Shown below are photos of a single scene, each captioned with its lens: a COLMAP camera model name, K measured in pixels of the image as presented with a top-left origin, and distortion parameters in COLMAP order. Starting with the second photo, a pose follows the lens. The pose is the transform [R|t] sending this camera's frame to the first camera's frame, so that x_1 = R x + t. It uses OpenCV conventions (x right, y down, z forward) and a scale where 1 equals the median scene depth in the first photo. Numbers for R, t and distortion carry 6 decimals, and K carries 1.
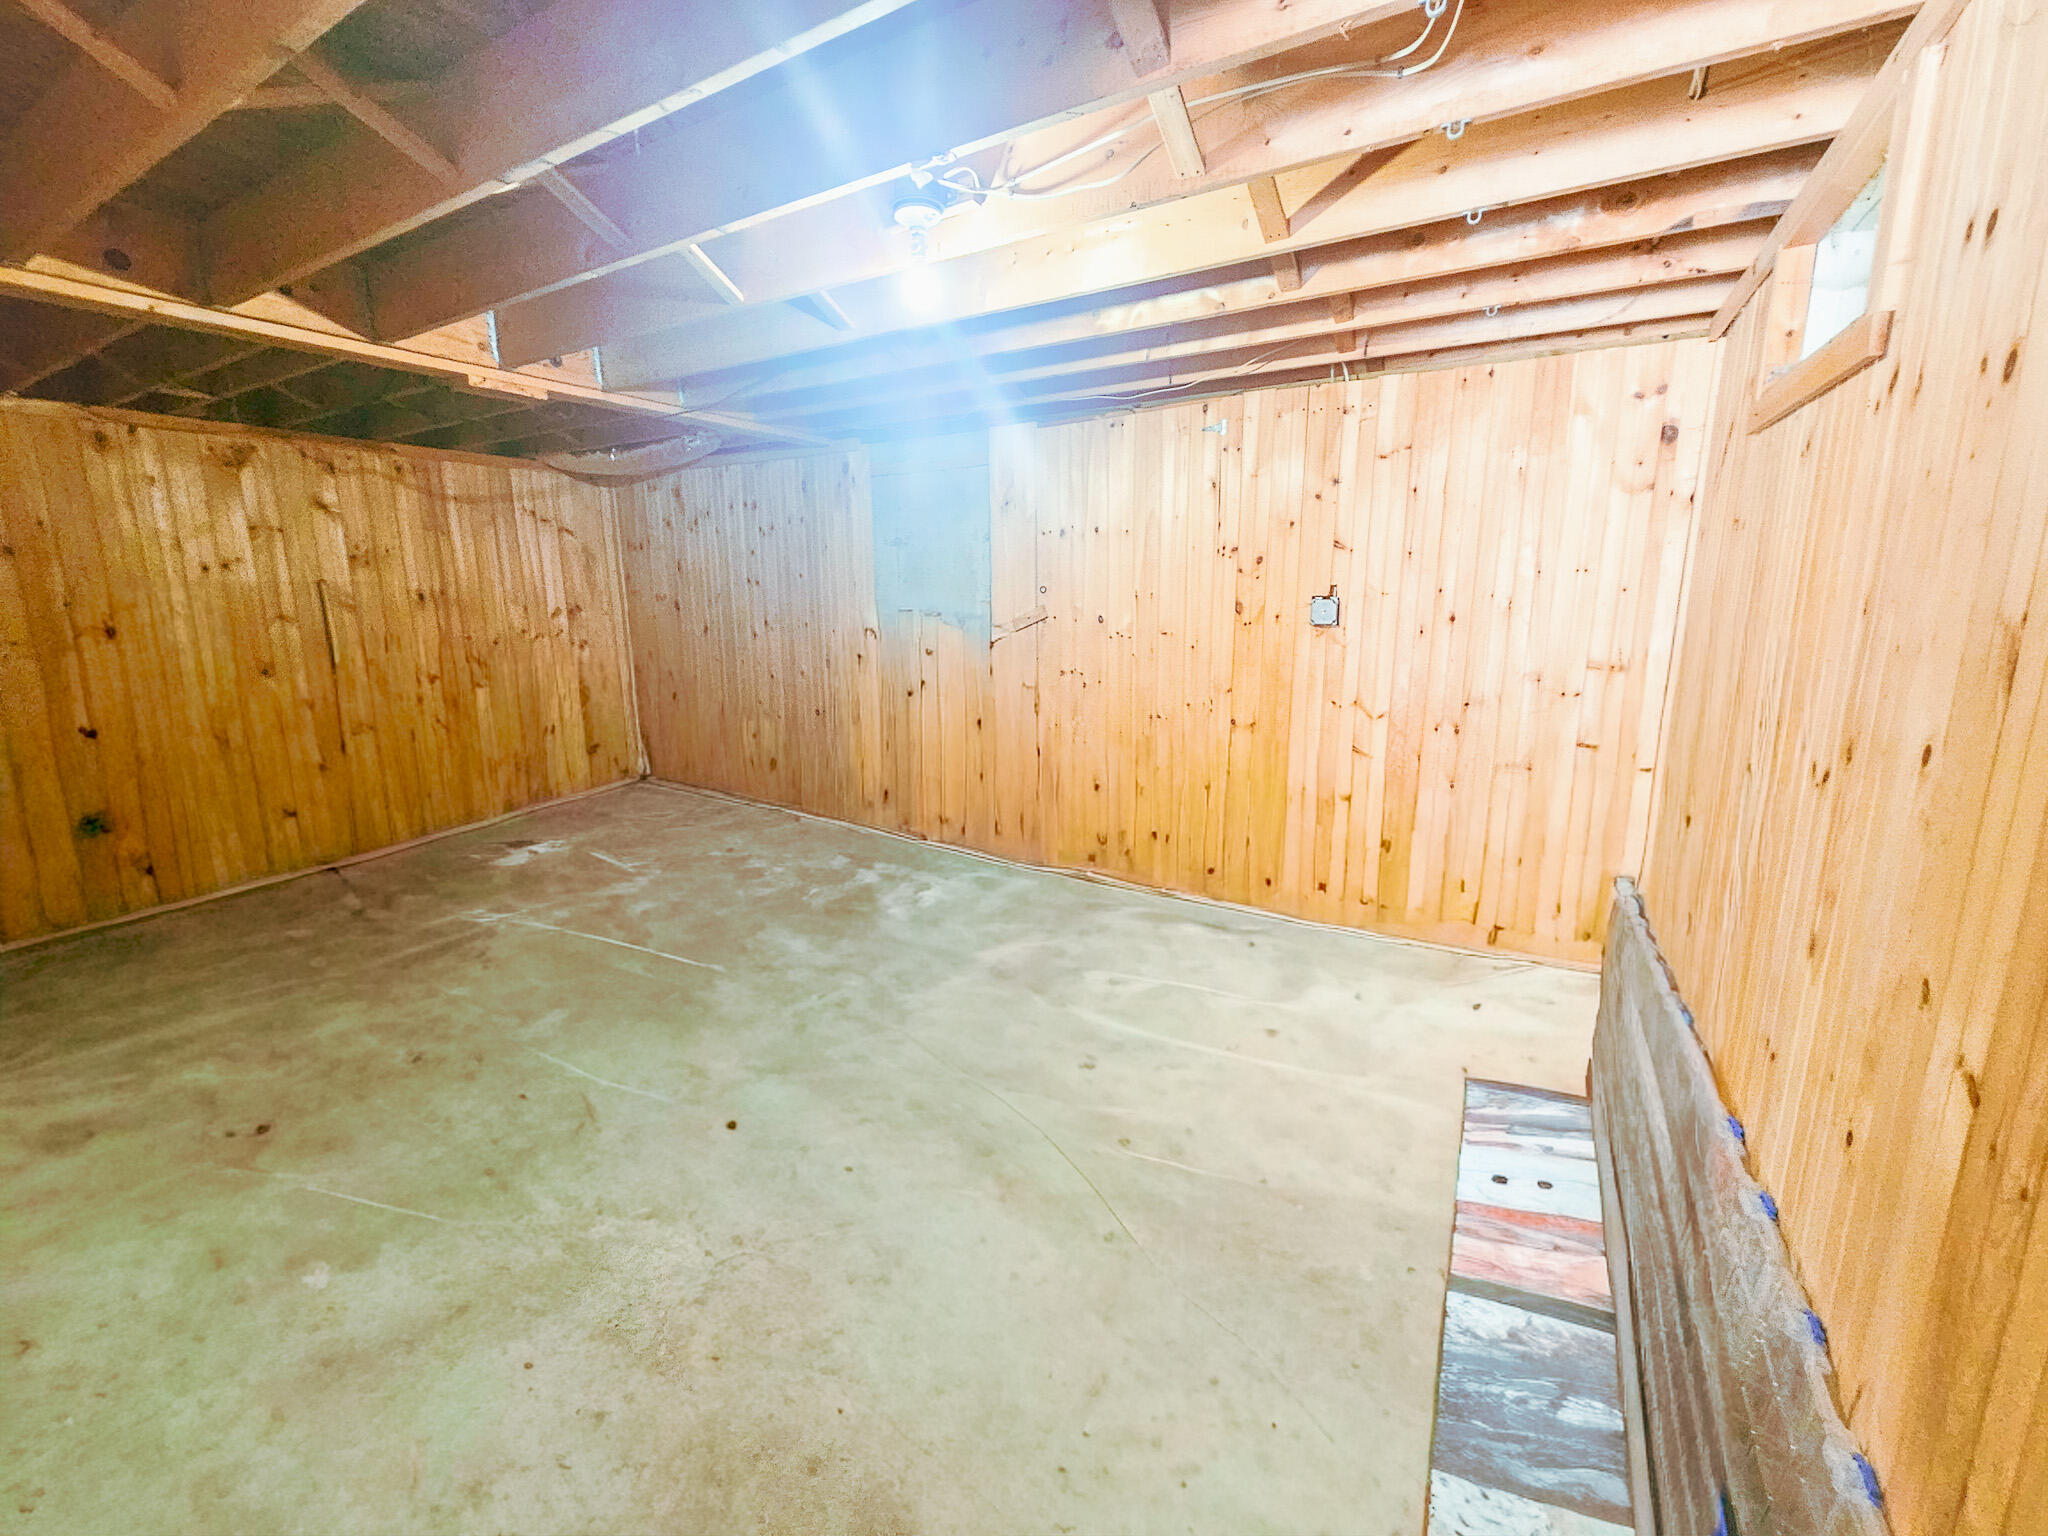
lens RADIAL K [[840.3, 0, 1034.1], [0, 840.3, 761.6], [0, 0, 1]] dist [-0.003765, -0.000784]
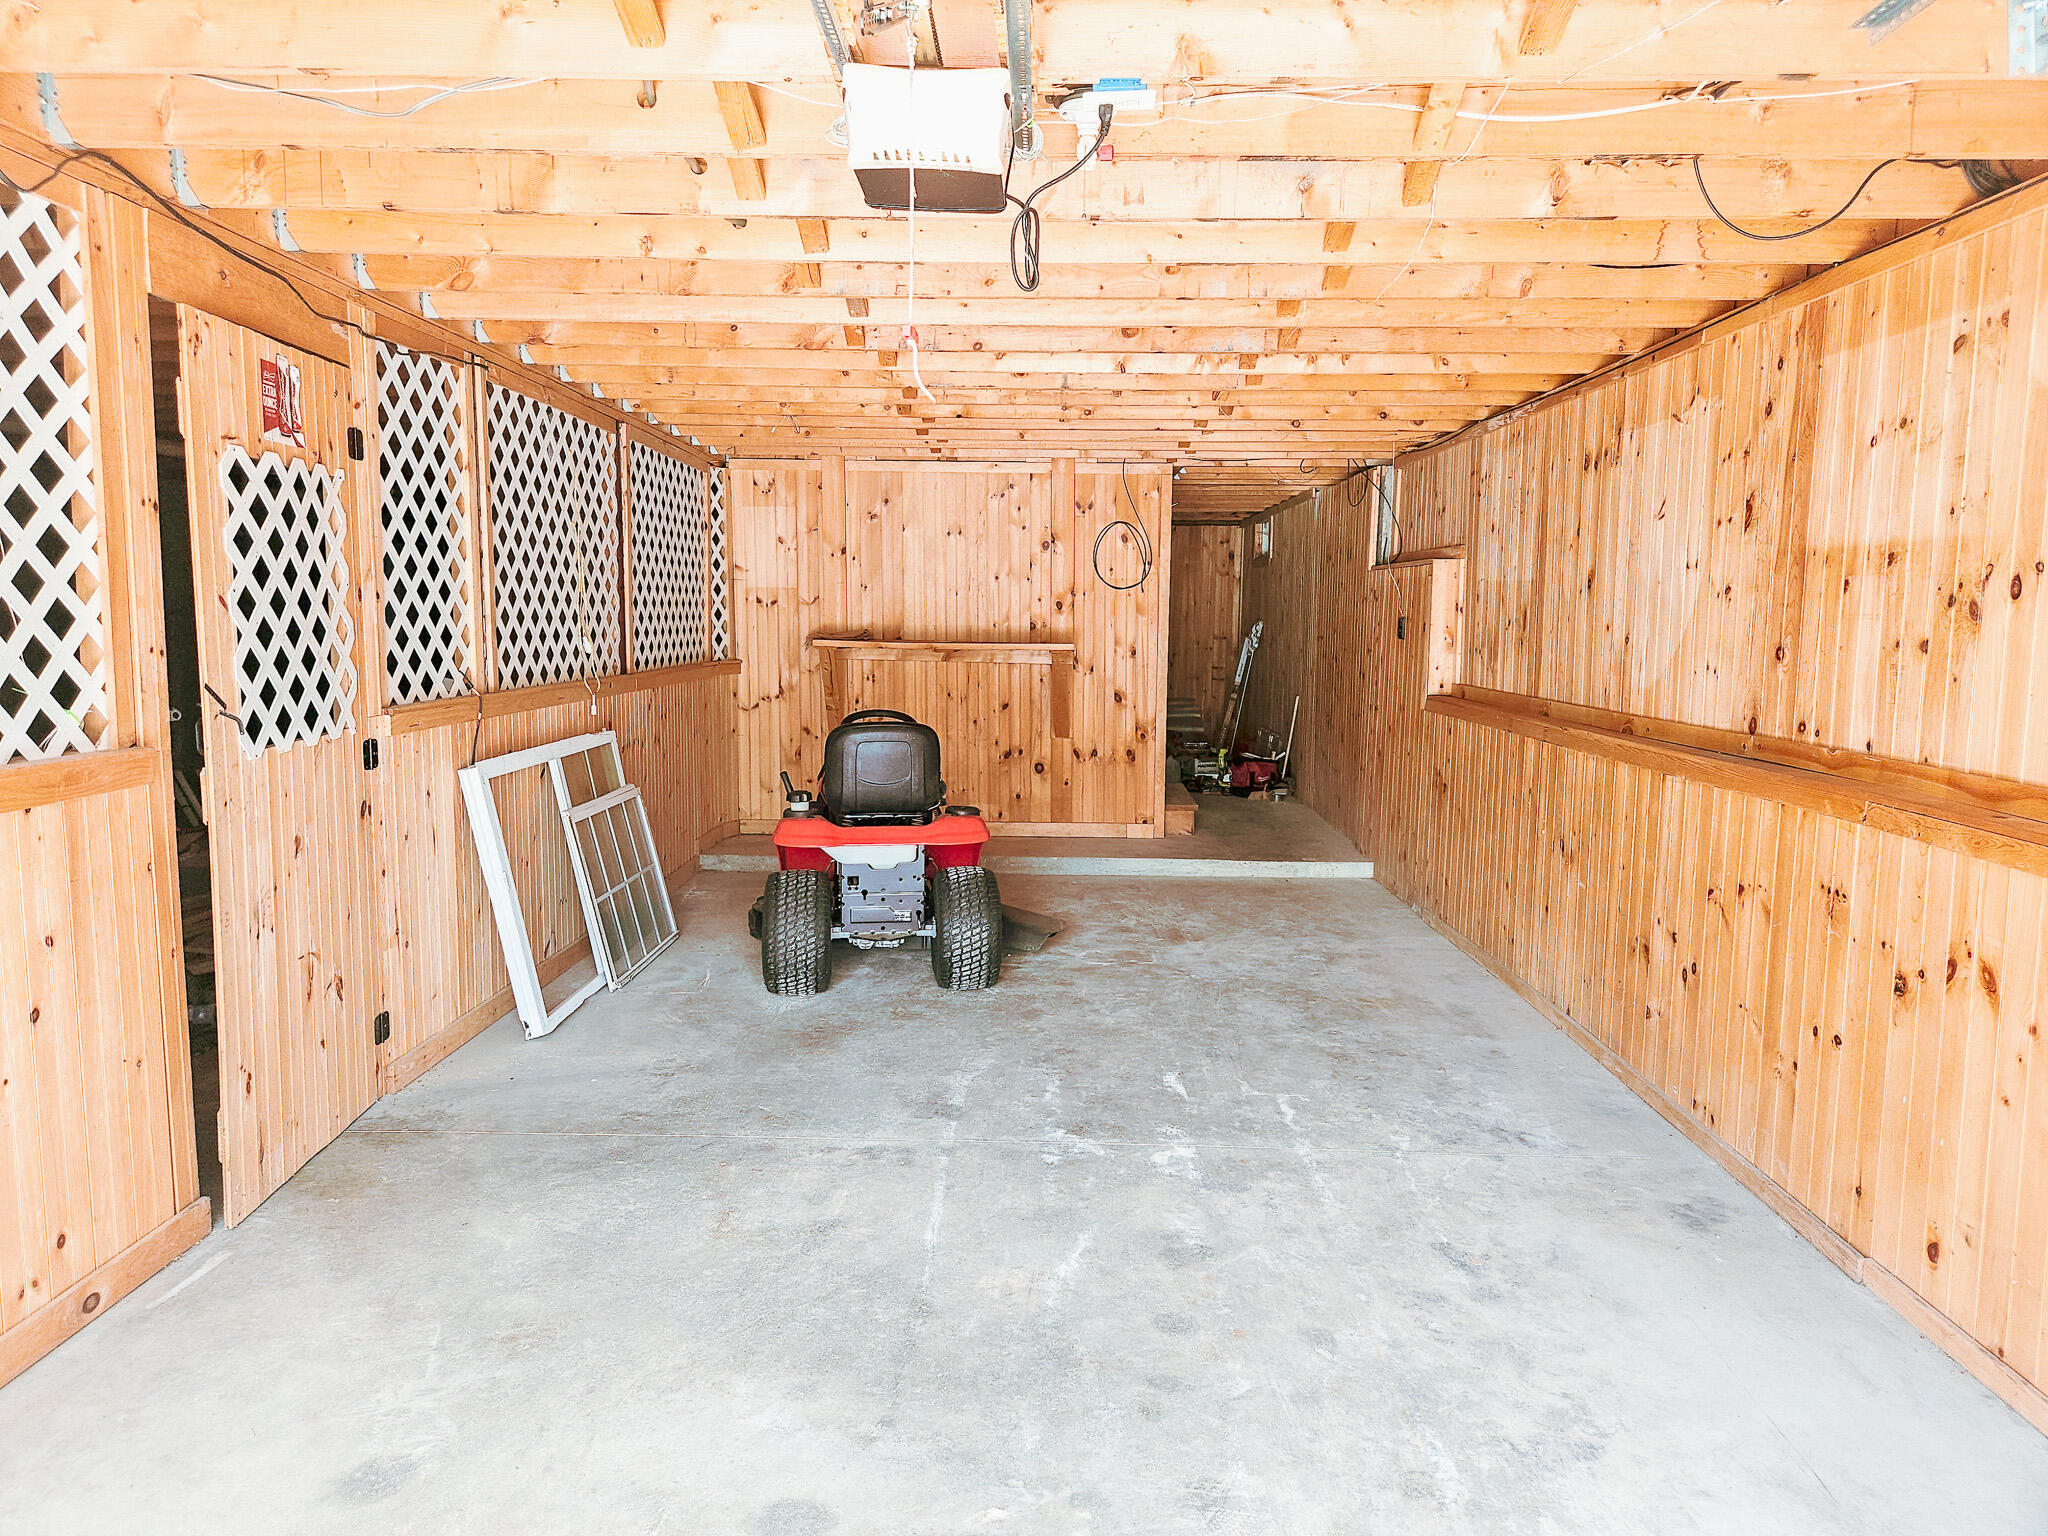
lens RADIAL K [[1370.0, 0, 1032.3], [0, 1370.0, 766.2], [0, 0, 1]] dist [0.059019, -0.044569]
pose [[0.873946, -0.042098, 0.484197, -1.782647], [0.081791, 0.994772, -0.061139, 0.465624], [-0.479092, 0.093036, 0.872820, -2.255700]]
